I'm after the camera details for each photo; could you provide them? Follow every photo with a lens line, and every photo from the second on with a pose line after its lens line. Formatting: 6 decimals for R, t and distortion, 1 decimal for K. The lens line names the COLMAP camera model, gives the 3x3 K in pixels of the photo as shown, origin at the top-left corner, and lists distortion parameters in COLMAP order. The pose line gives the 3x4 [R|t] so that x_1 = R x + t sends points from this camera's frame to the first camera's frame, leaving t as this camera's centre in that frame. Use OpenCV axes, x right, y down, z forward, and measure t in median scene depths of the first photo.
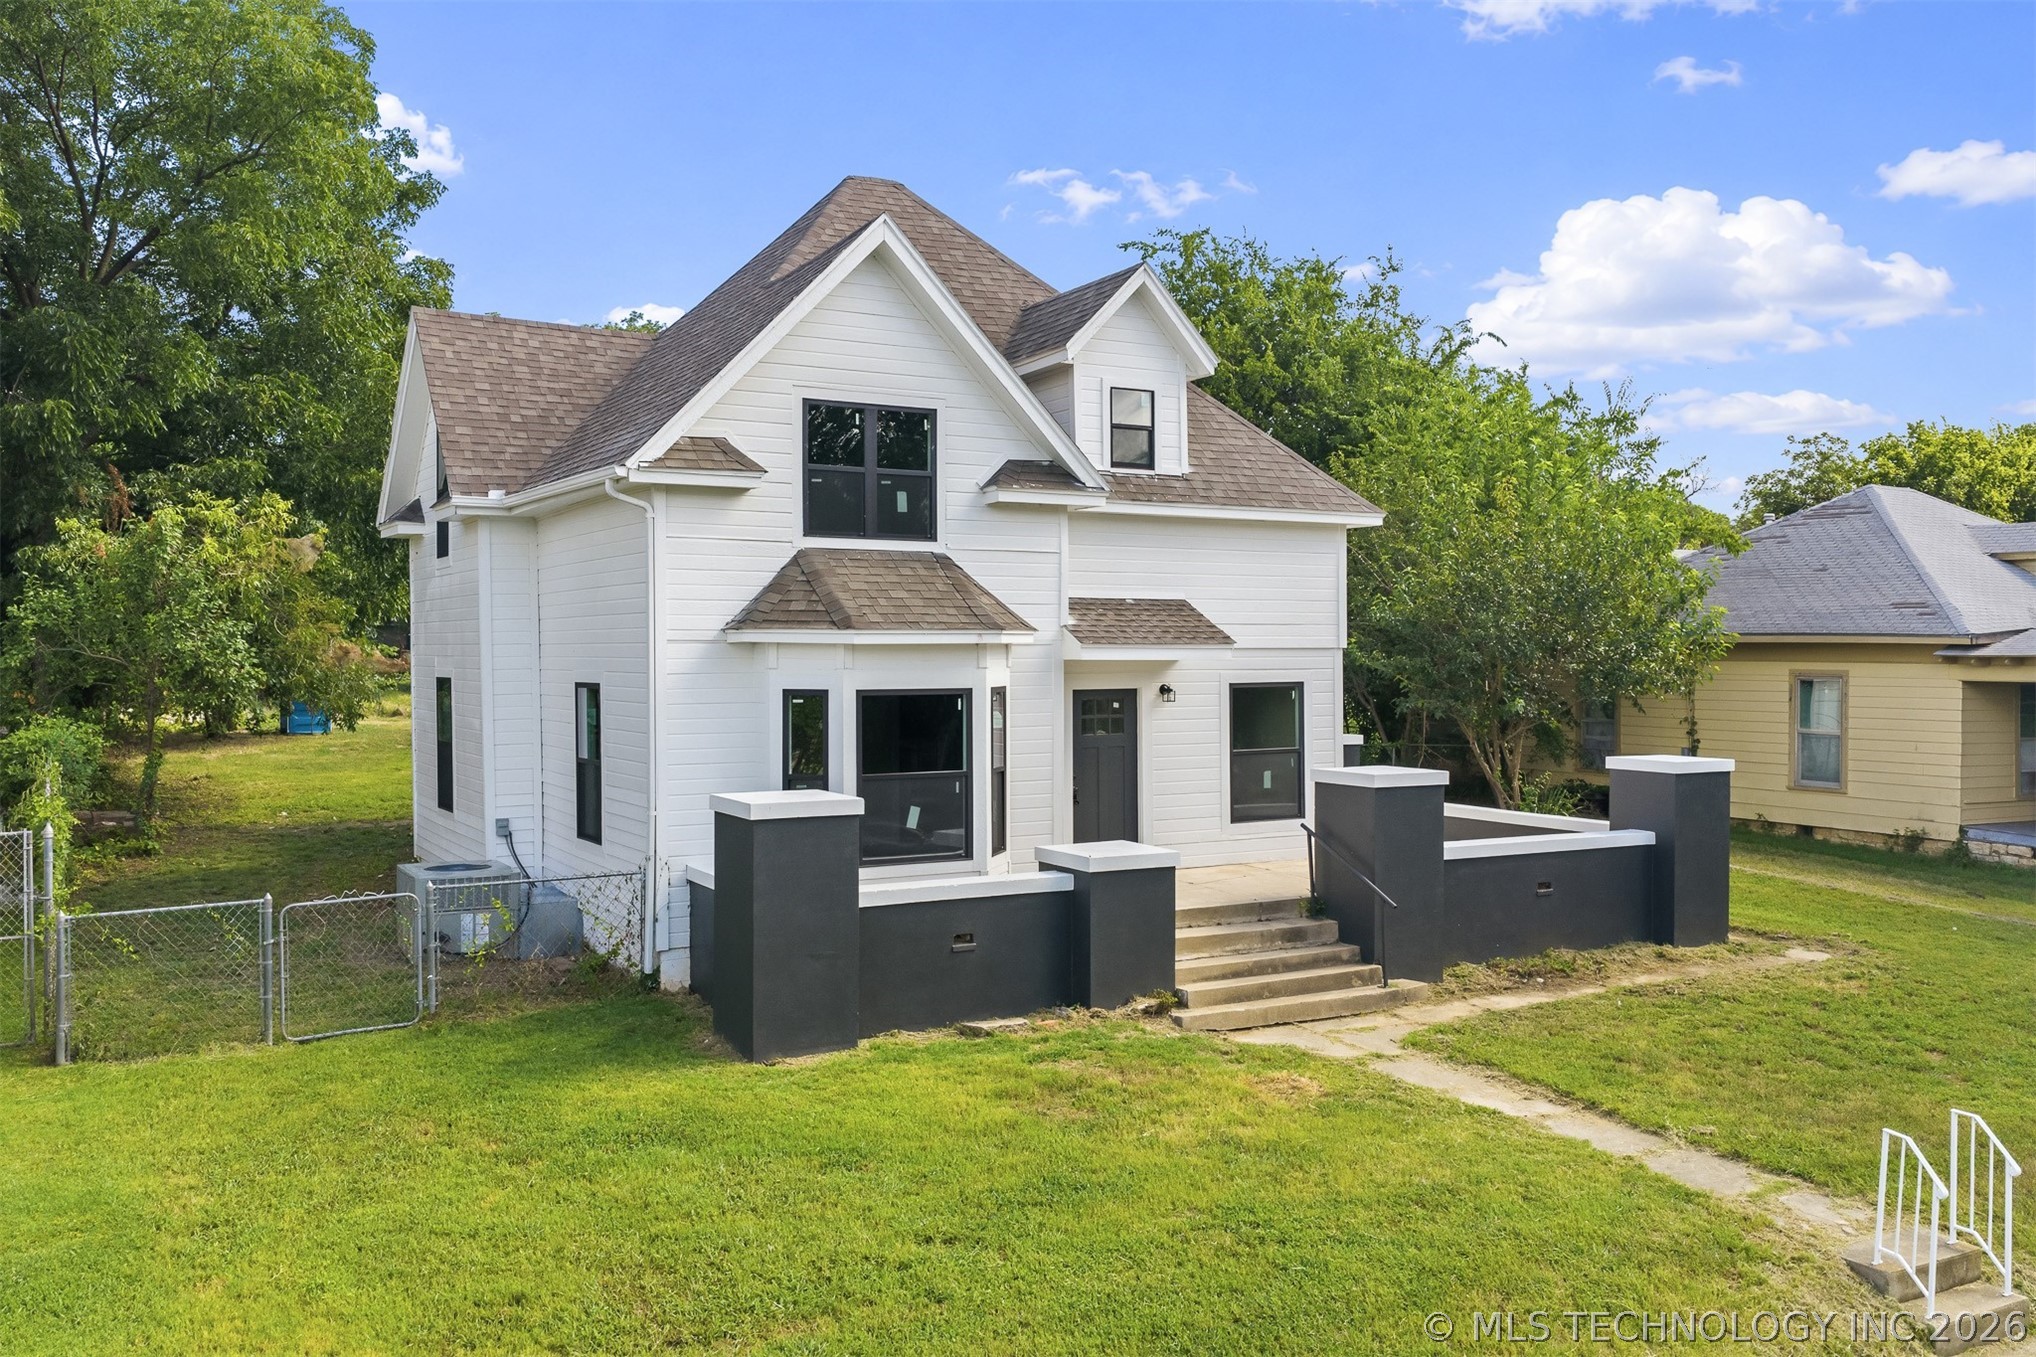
lens RADIAL K [[1688.0, 0, 1018.0], [0, 1688.0, 678.5], [0, 0, 1]] dist [0.002976, -0.003559]
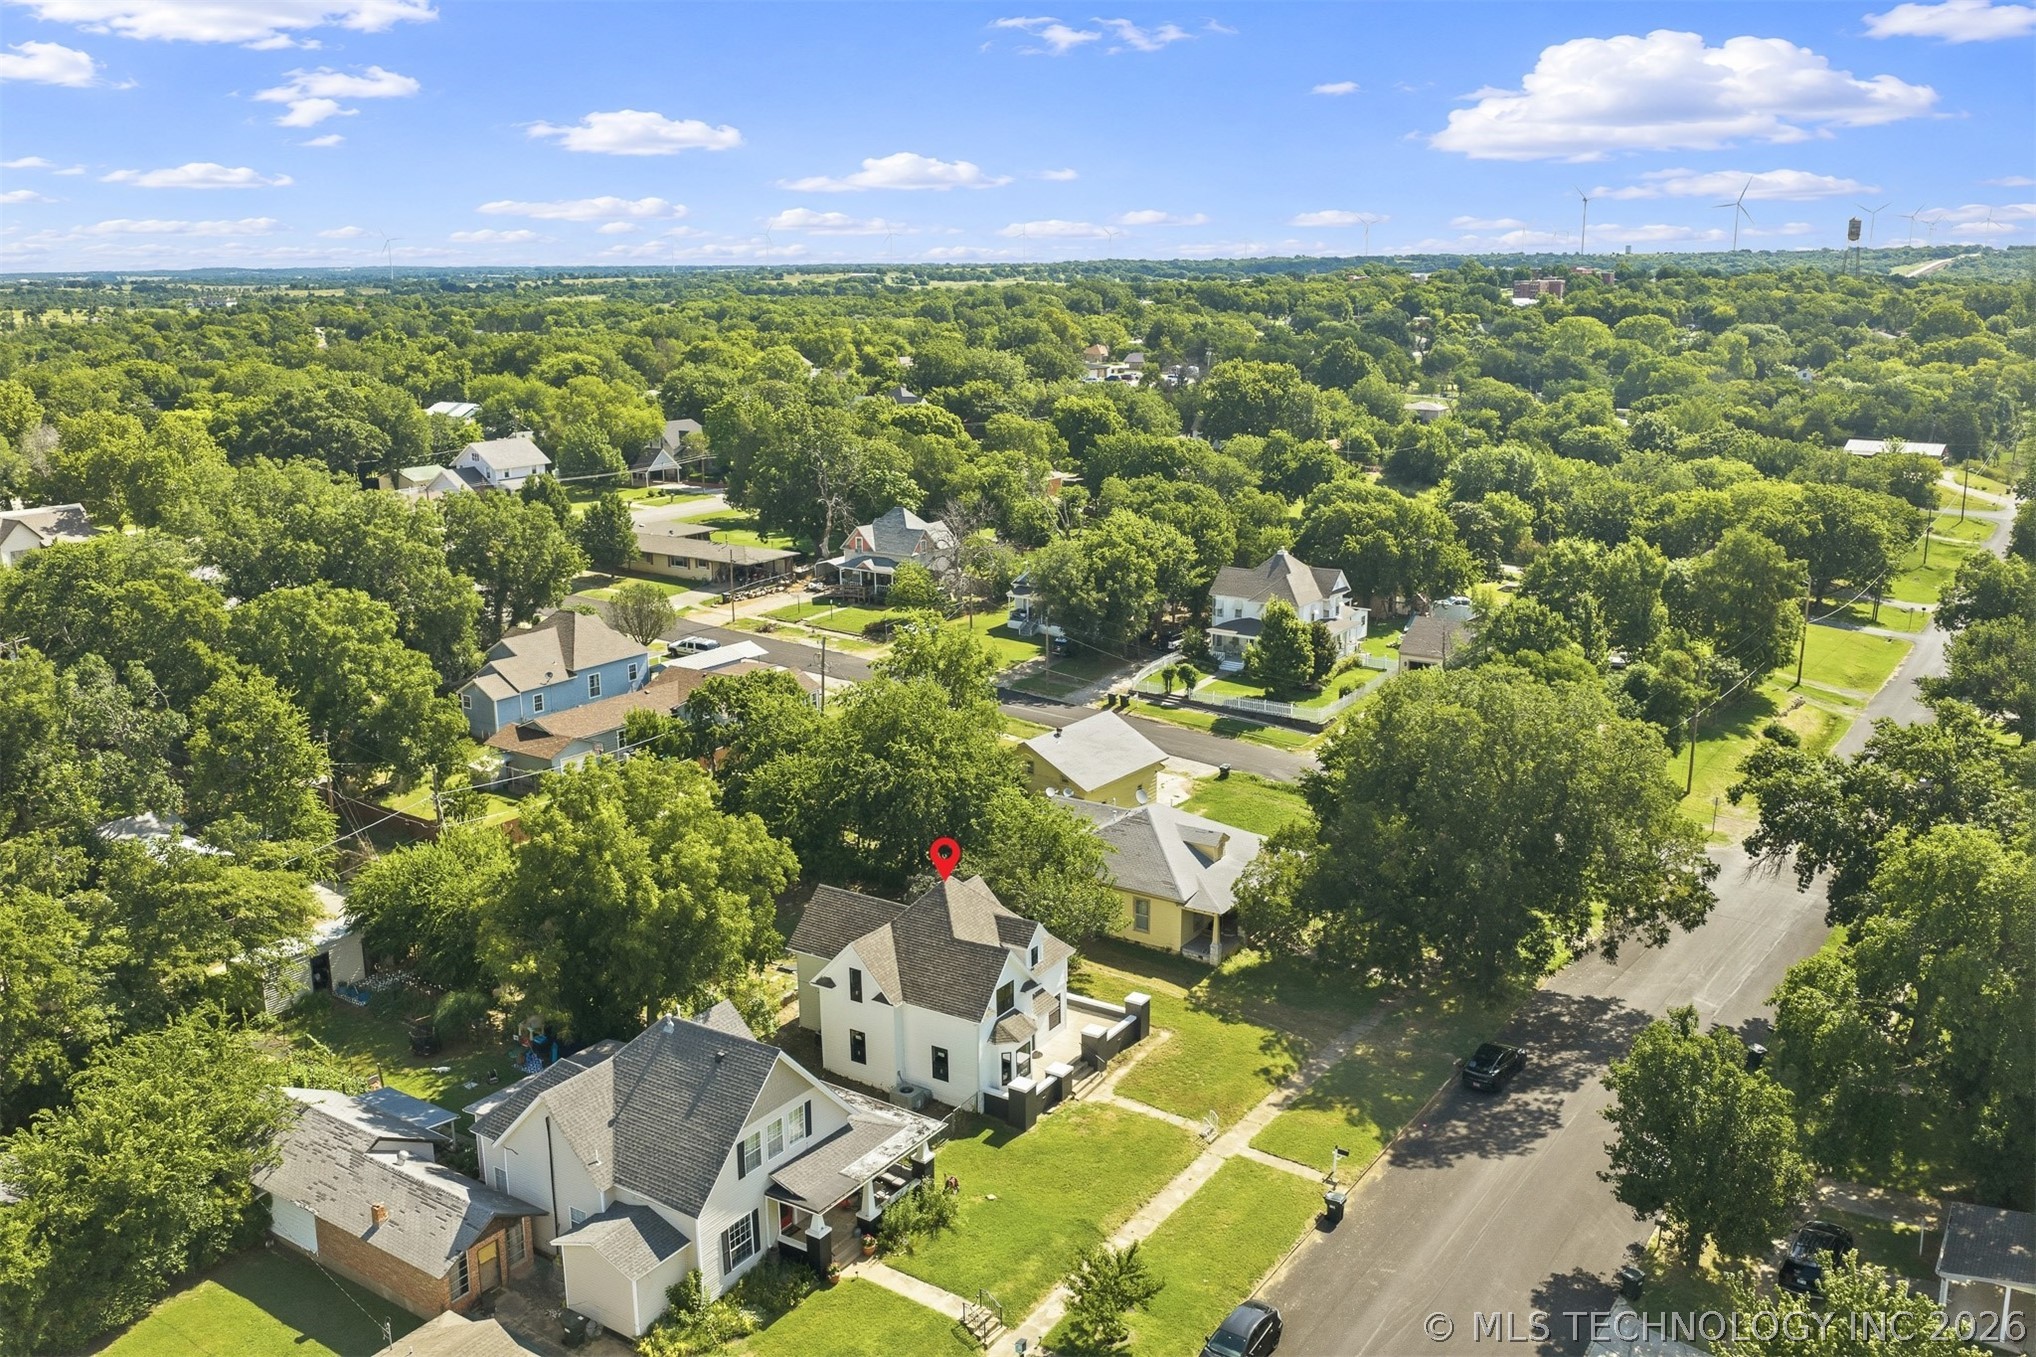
lens RADIAL K [[1688.0, 0, 1018.0], [0, 1688.0, 678.5], [0, 0, 1]] dist [0.002976, -0.003559]
pose [[0.885368, -0.118538, 0.449525, -1.939878], [0.012699, 0.972752, 0.231499, -1.954527], [-0.464718, -0.199253, 0.862749, -2.718539]]
